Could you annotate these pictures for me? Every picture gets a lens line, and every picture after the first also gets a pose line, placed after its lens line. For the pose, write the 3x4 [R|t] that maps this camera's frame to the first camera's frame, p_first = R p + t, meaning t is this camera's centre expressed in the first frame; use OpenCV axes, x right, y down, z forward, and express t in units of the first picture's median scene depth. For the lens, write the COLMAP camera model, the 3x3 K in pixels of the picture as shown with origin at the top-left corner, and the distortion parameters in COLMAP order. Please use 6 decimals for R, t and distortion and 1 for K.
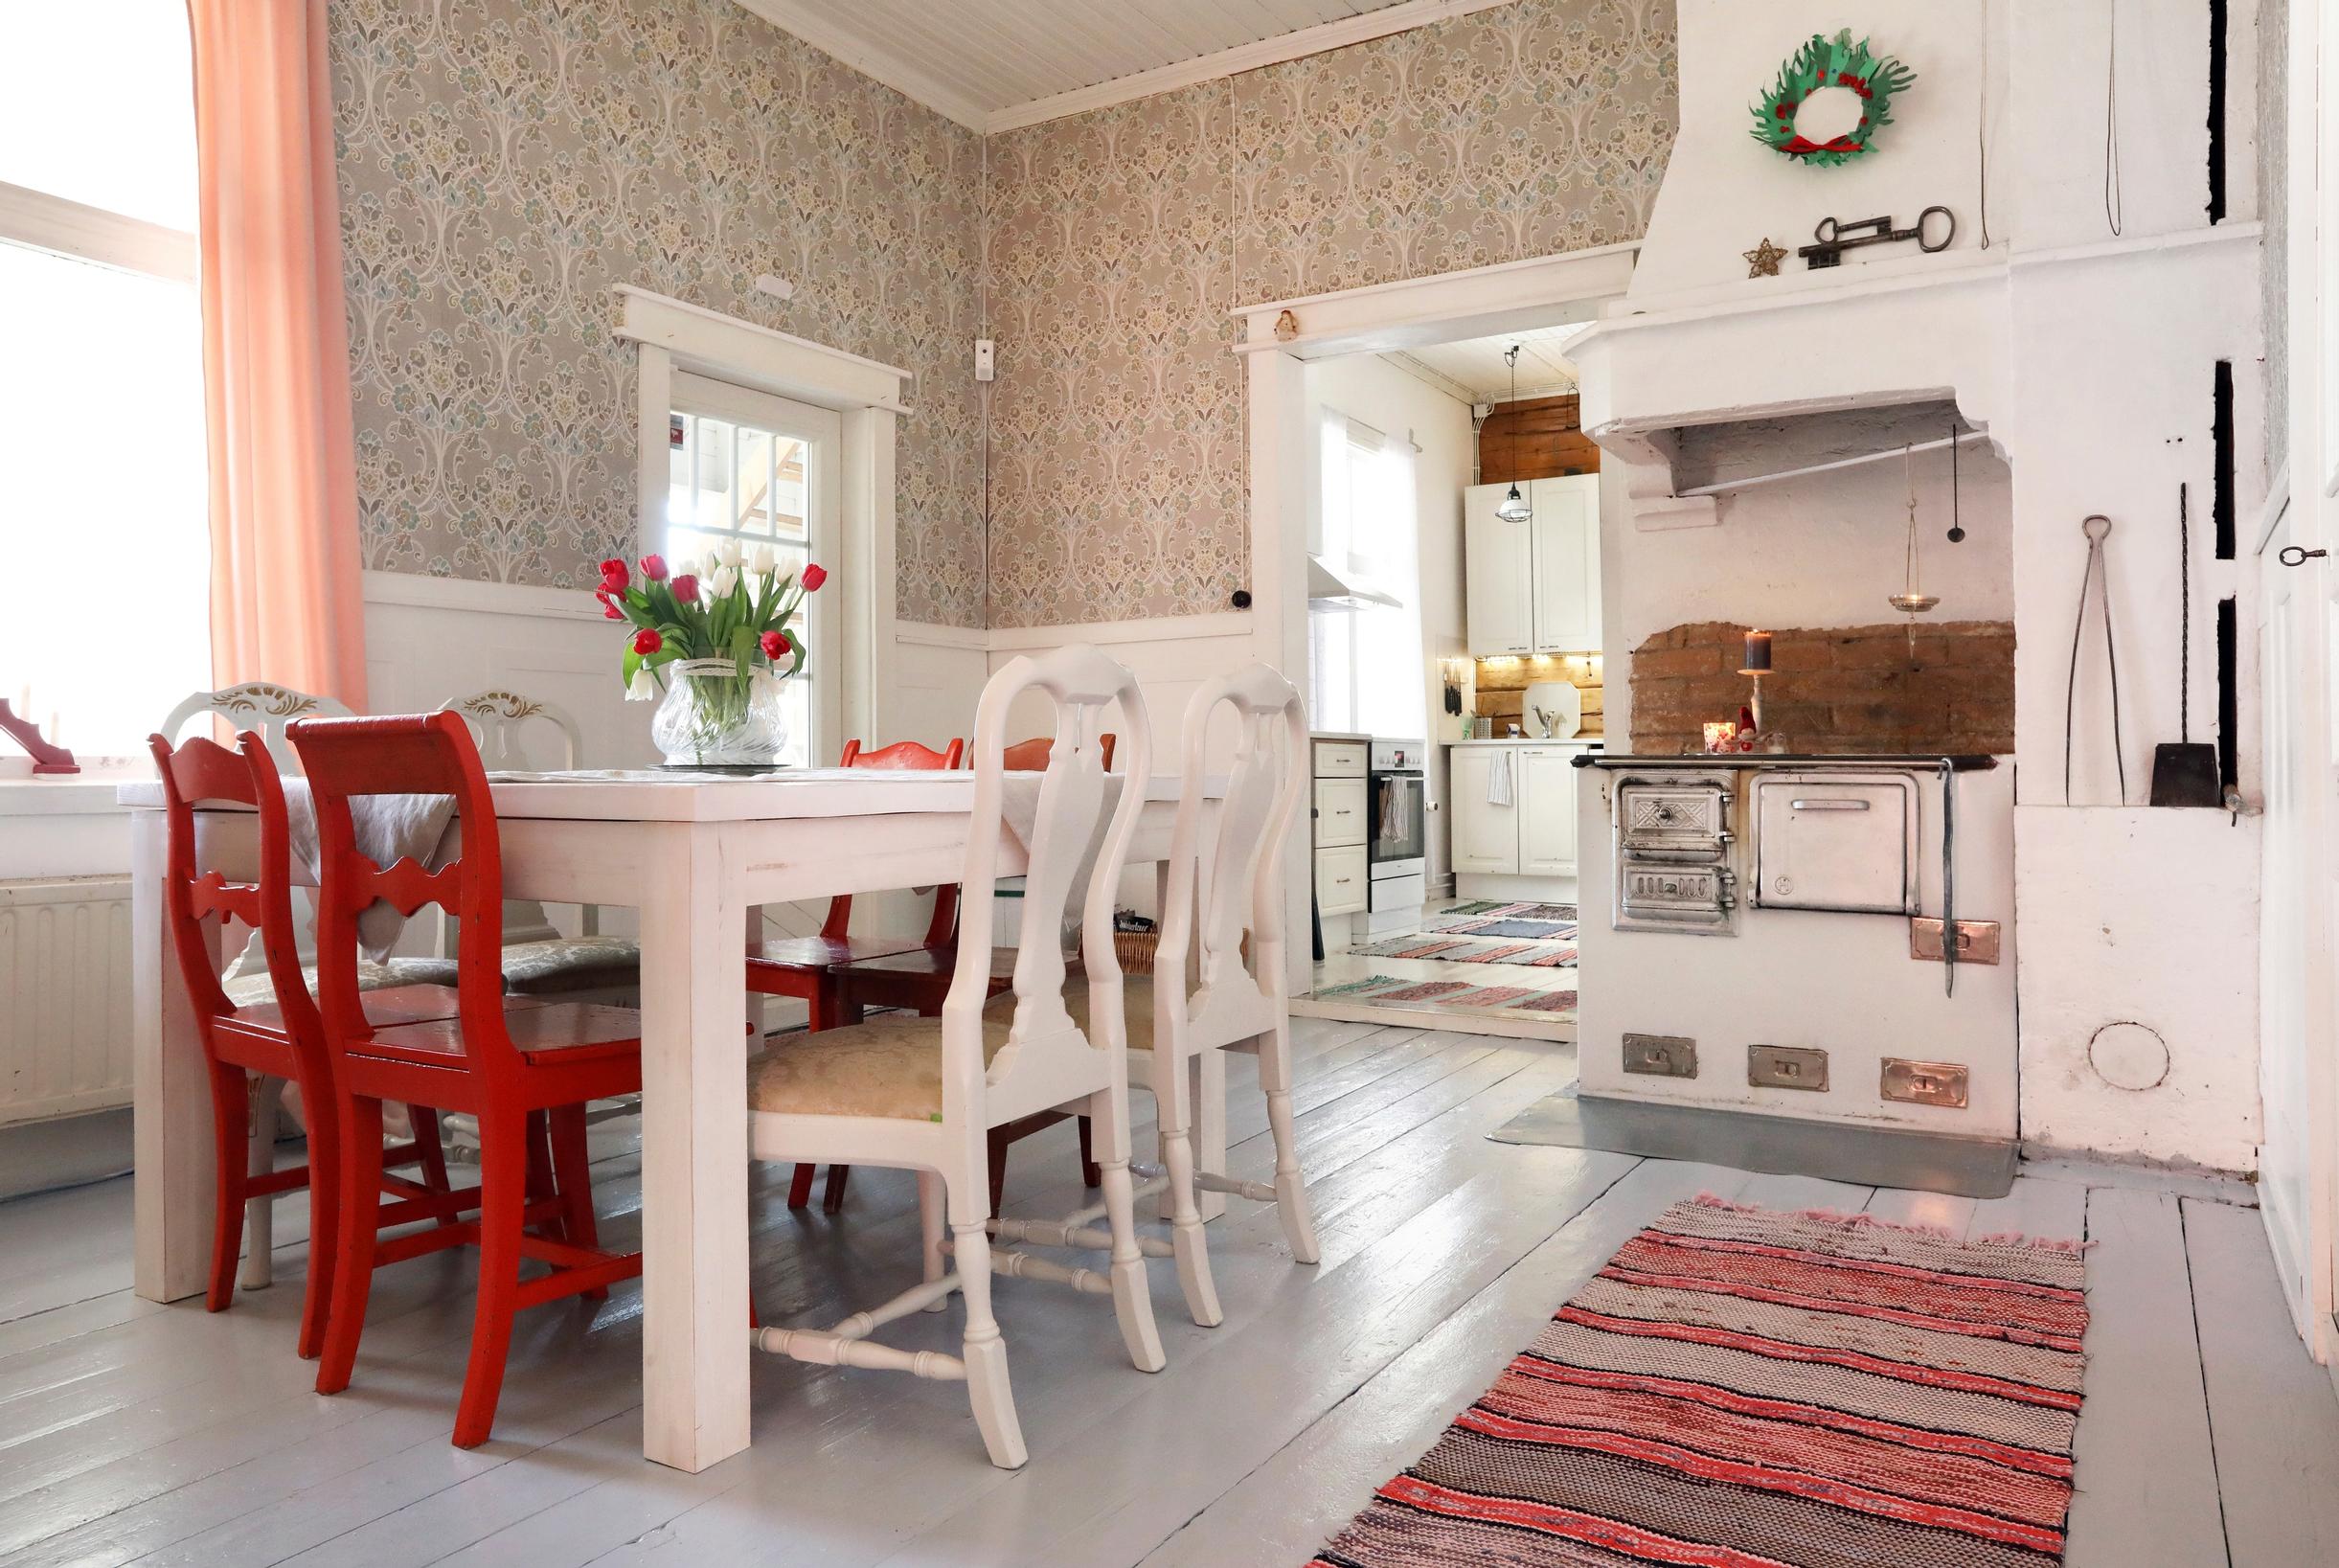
lens RADIAL K [[1559.3, 0, 1174.0], [0, 1559.3, 741.6], [0, 0, 1]] dist [-0.044117, 0.076532]
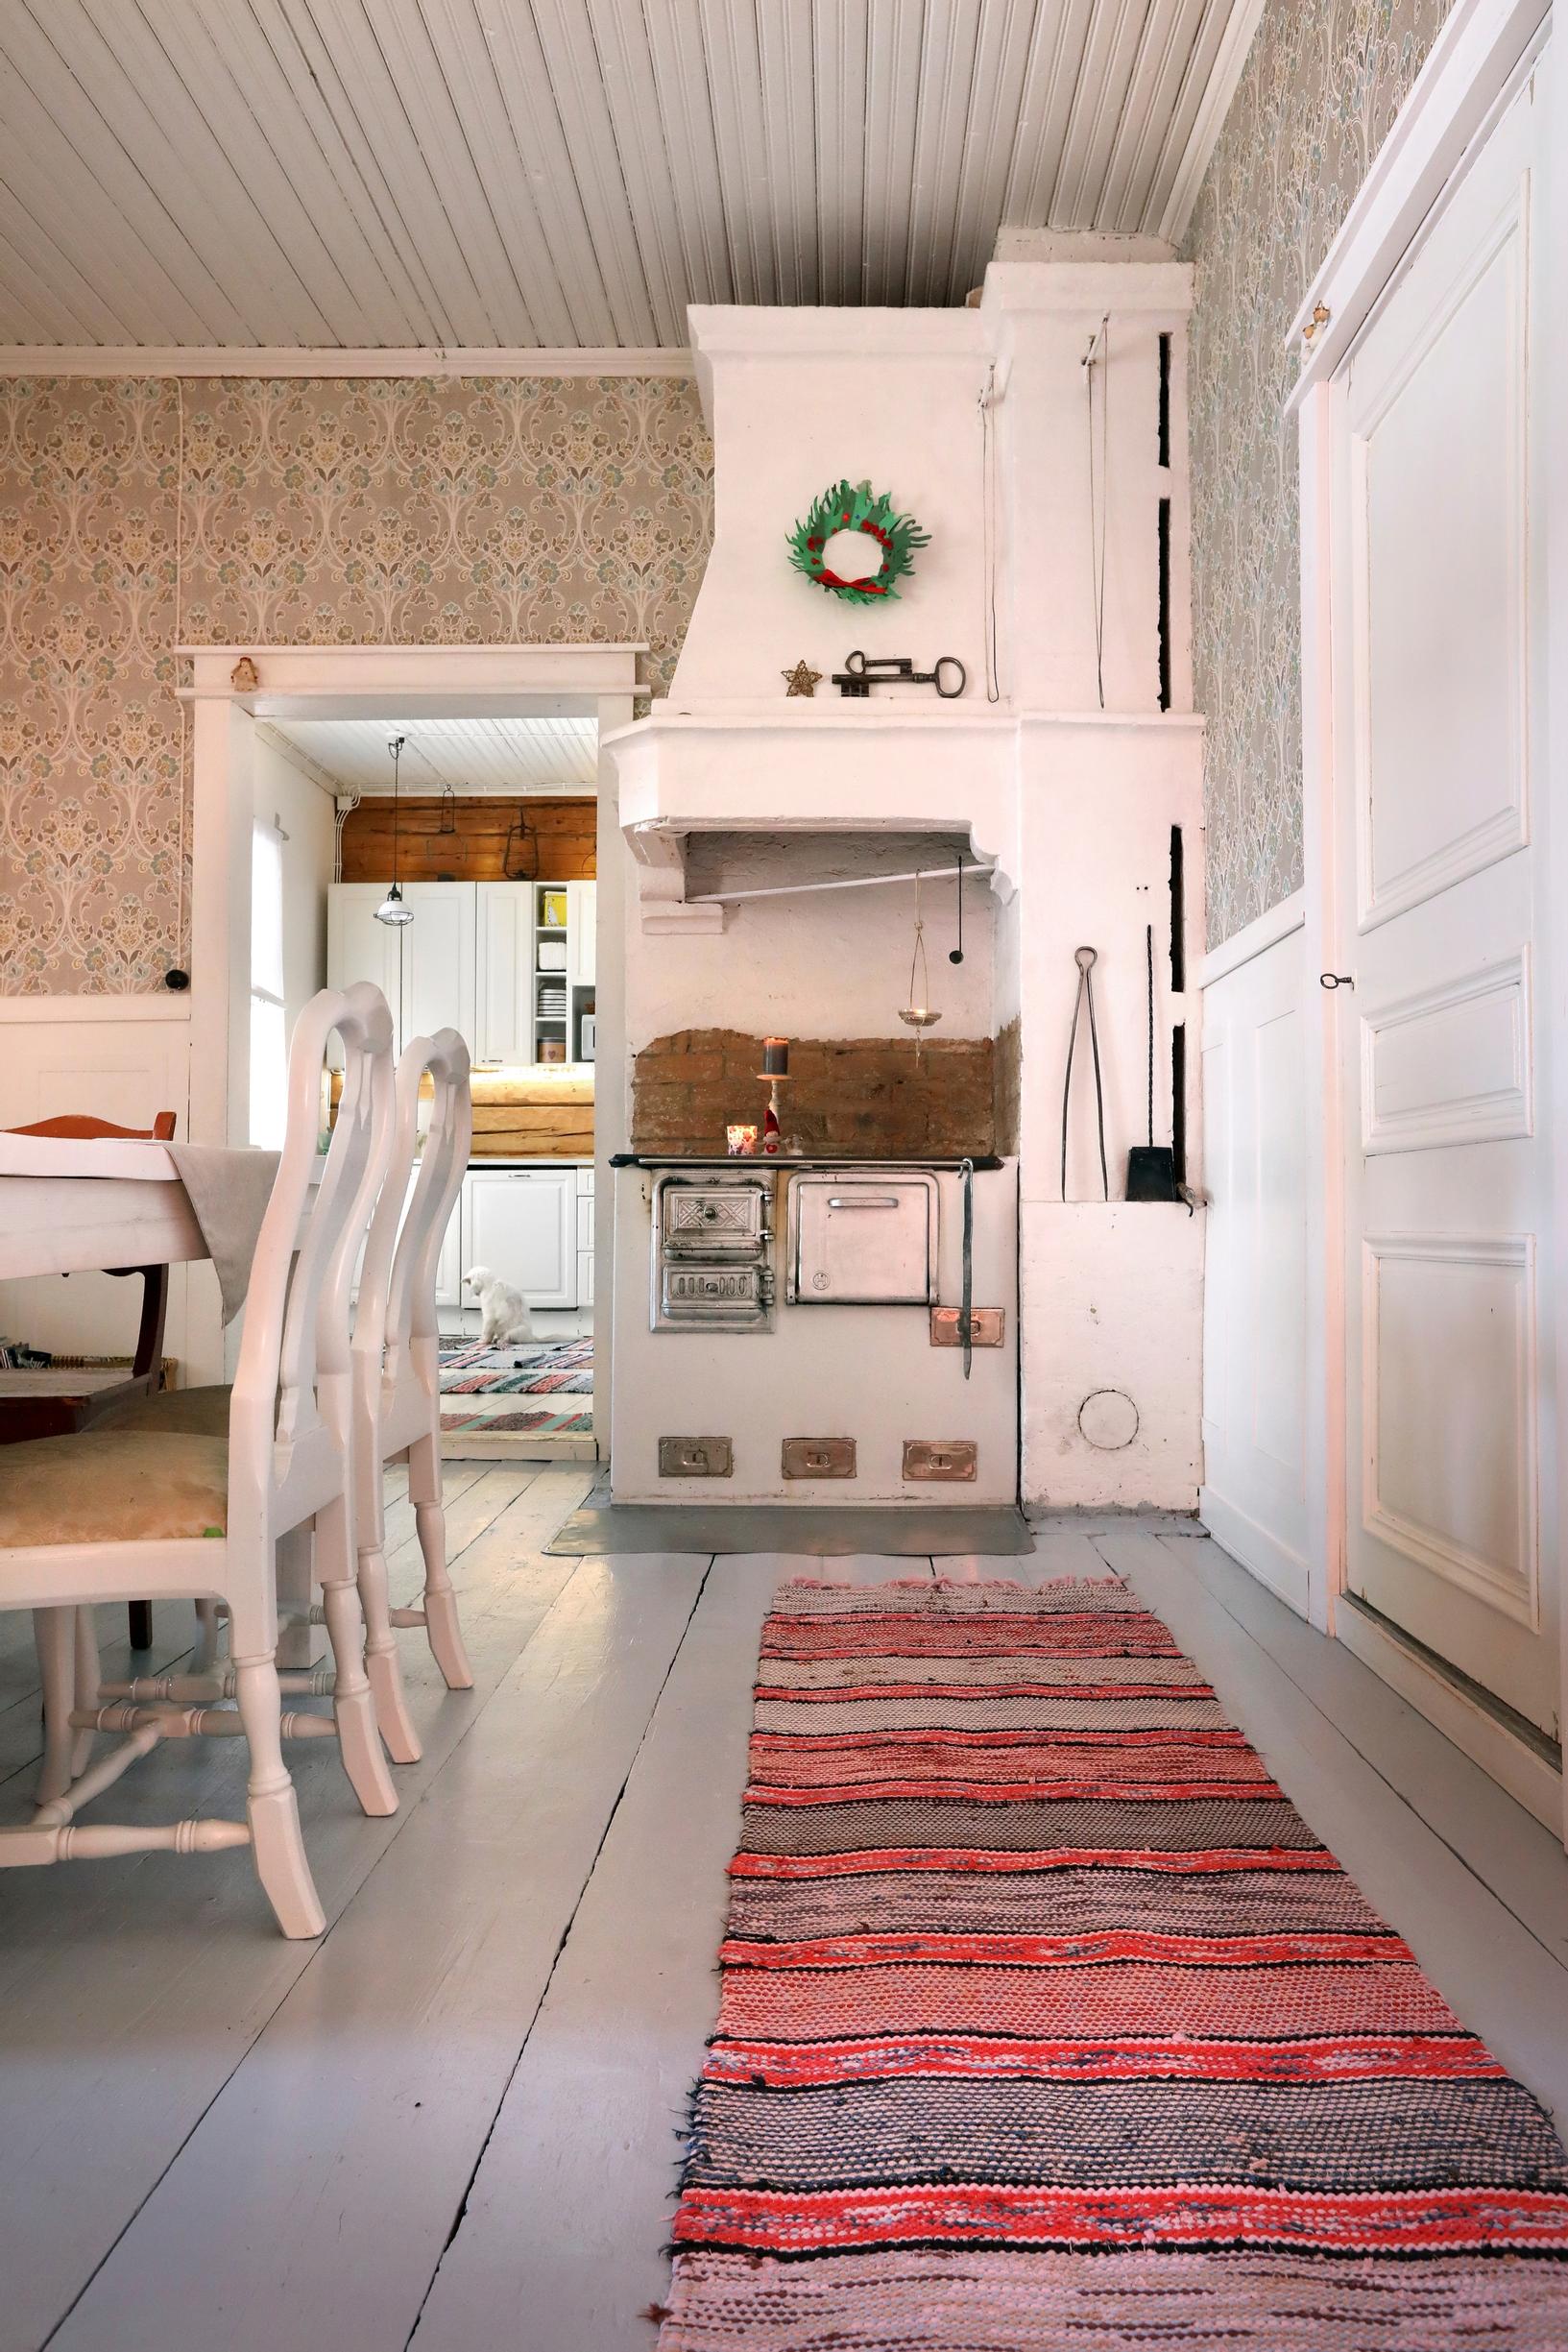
lens RADIAL K [[1681.3, 0, 780.9], [0, 1681.3, 1129.2], [0, 0, 1]] dist [-0.037831, 0.109356]
pose [[0.870965, 0.026508, 0.490630, -0.177637], [-0.012452, 0.999414, -0.031892, 0.026517], [-0.491187, 0.021667, 0.870784, 0.031763]]
